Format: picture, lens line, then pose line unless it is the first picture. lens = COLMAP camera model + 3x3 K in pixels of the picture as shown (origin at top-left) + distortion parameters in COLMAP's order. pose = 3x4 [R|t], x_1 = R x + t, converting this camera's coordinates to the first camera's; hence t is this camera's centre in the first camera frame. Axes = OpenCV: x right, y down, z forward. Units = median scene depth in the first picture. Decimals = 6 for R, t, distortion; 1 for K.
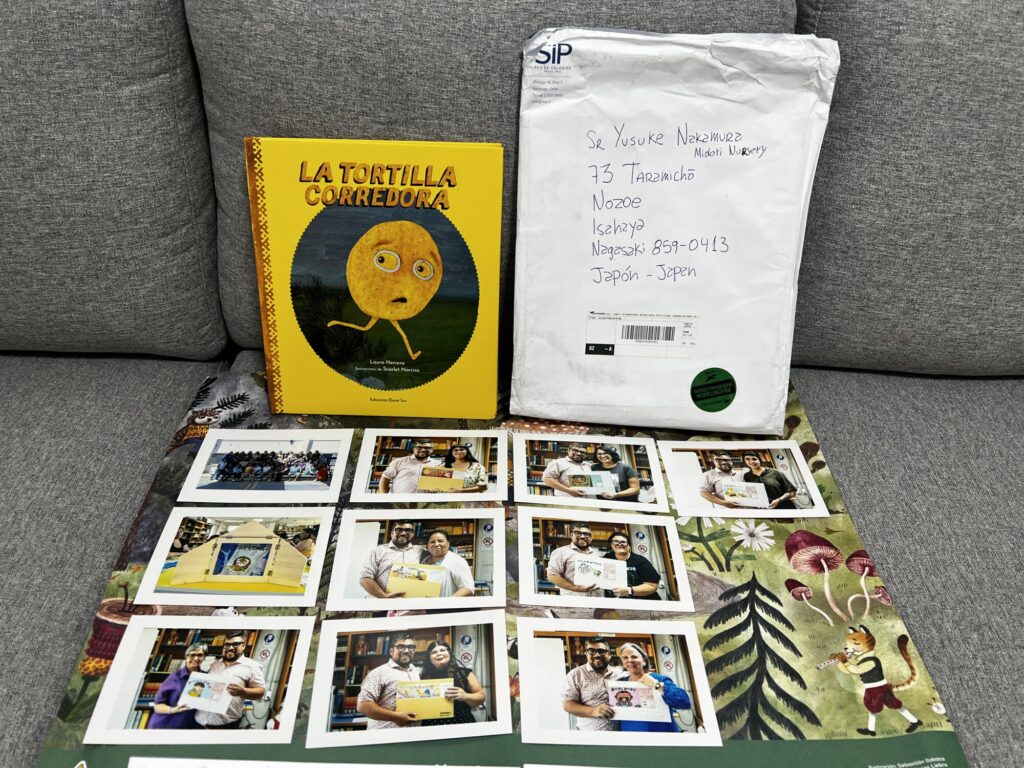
lens RADIAL K [[762.7, 0, 511.2], [0, 762.7, 381.8], [0, 0, 1]] dist [0.036426, -0.057674]
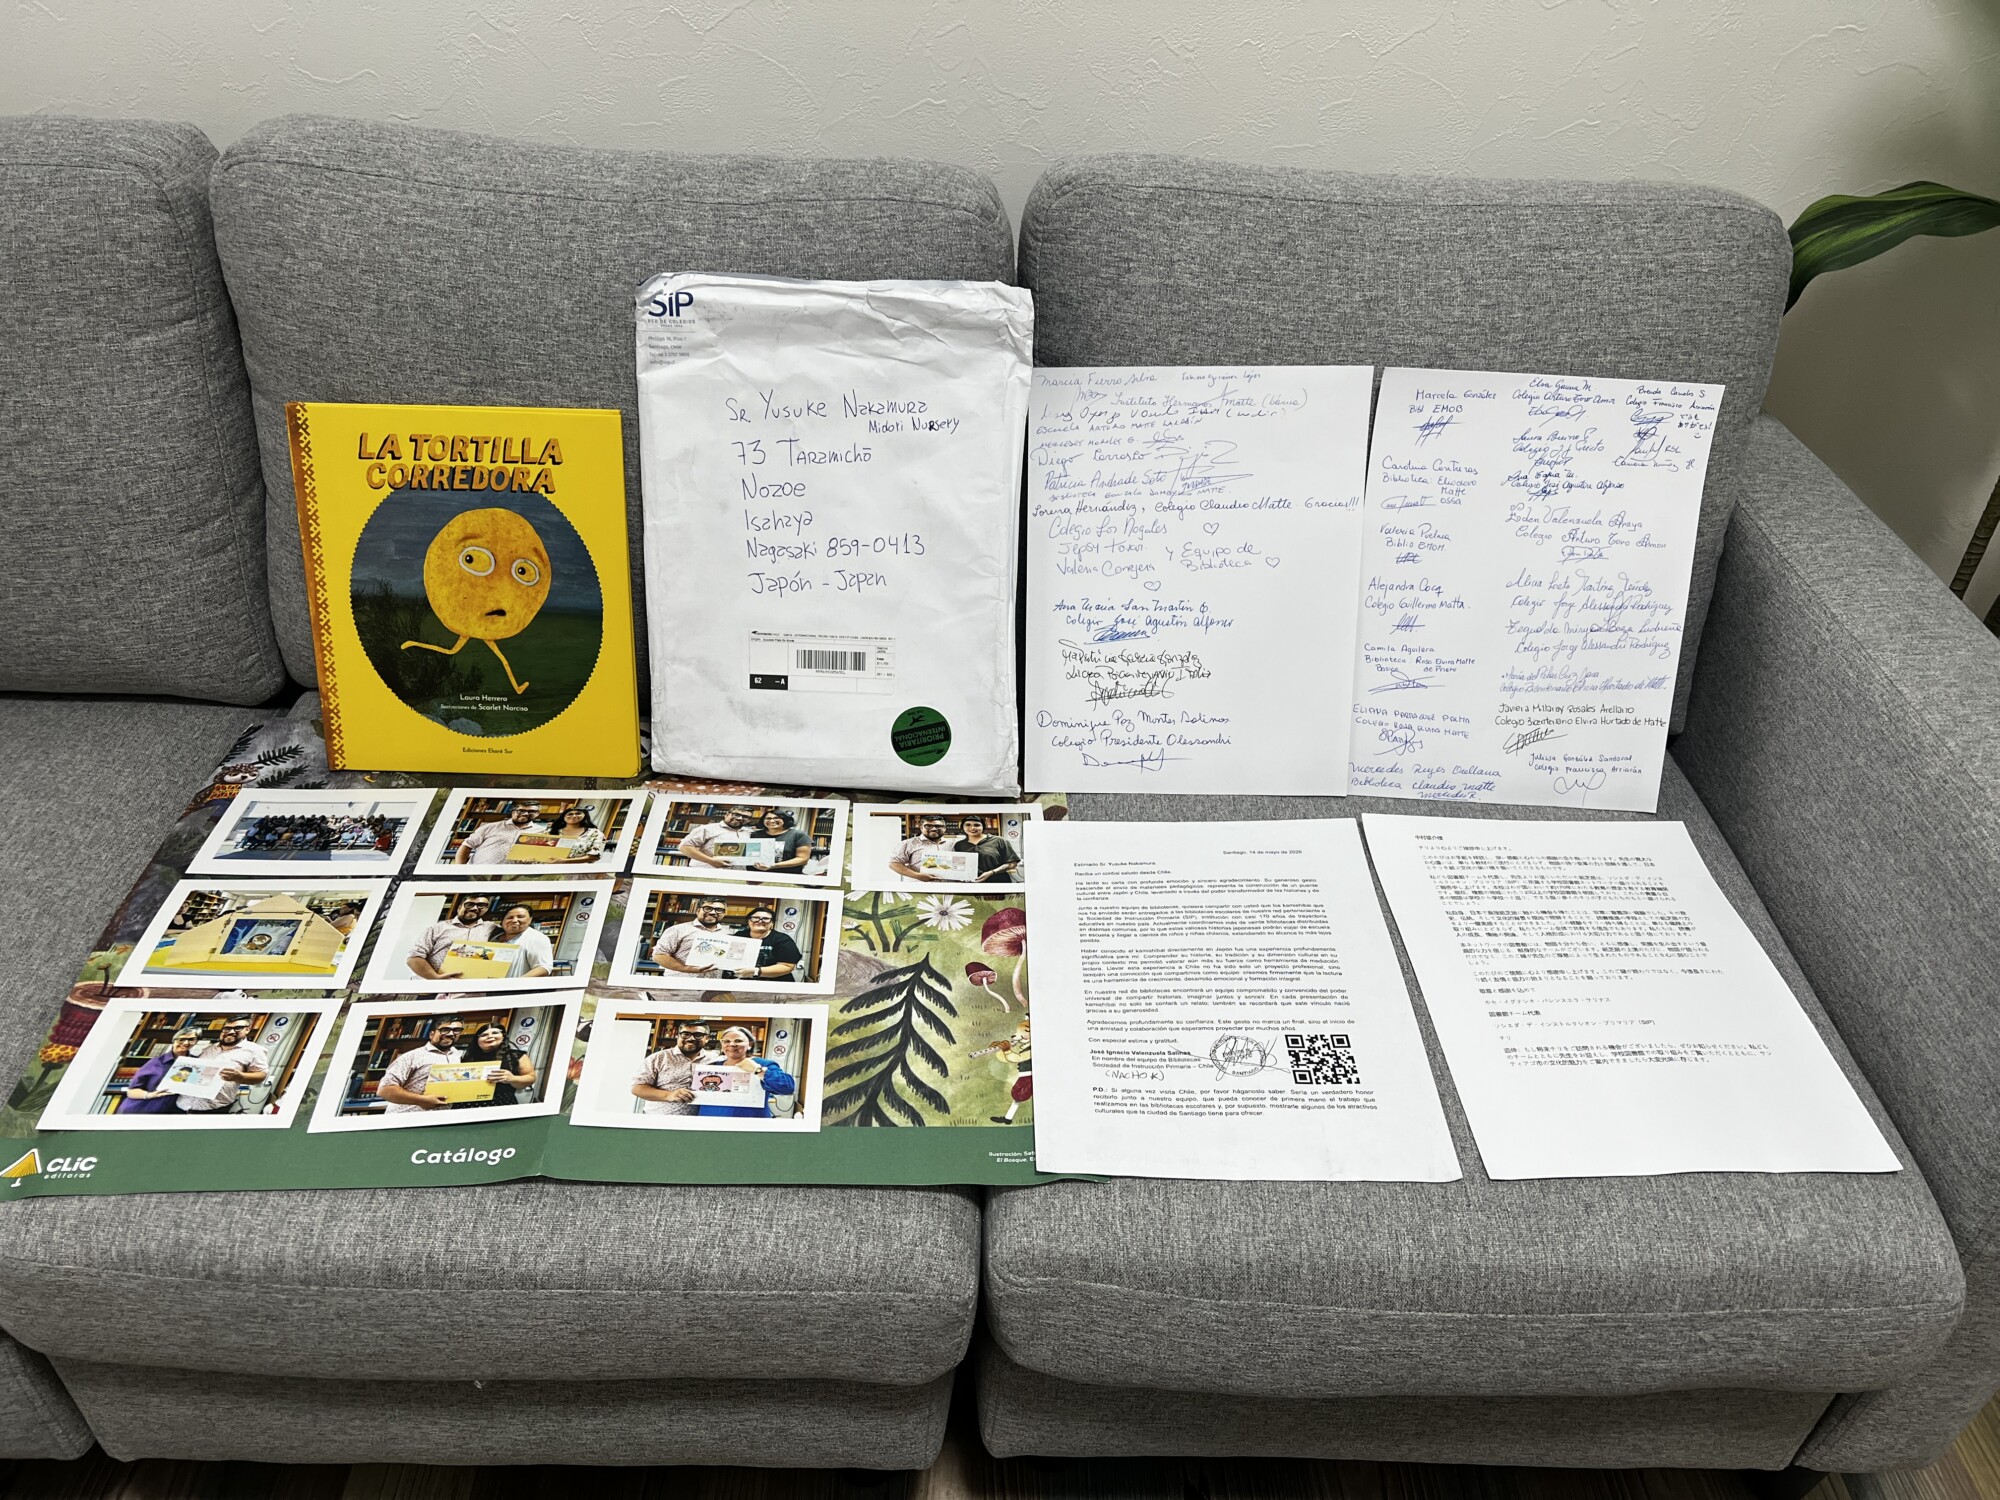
lens RADIAL K [[1466.7, 0, 1000.0], [0, 1466.7, 750.0], [0, 0, 1]] dist [0.033445, -0.051972]
pose [[0.999893, -0.003963, 0.014066, 0.370458], [0.004789, 0.998236, -0.059184, 0.130773], [-0.013807, 0.059245, 0.998148, -0.503728]]
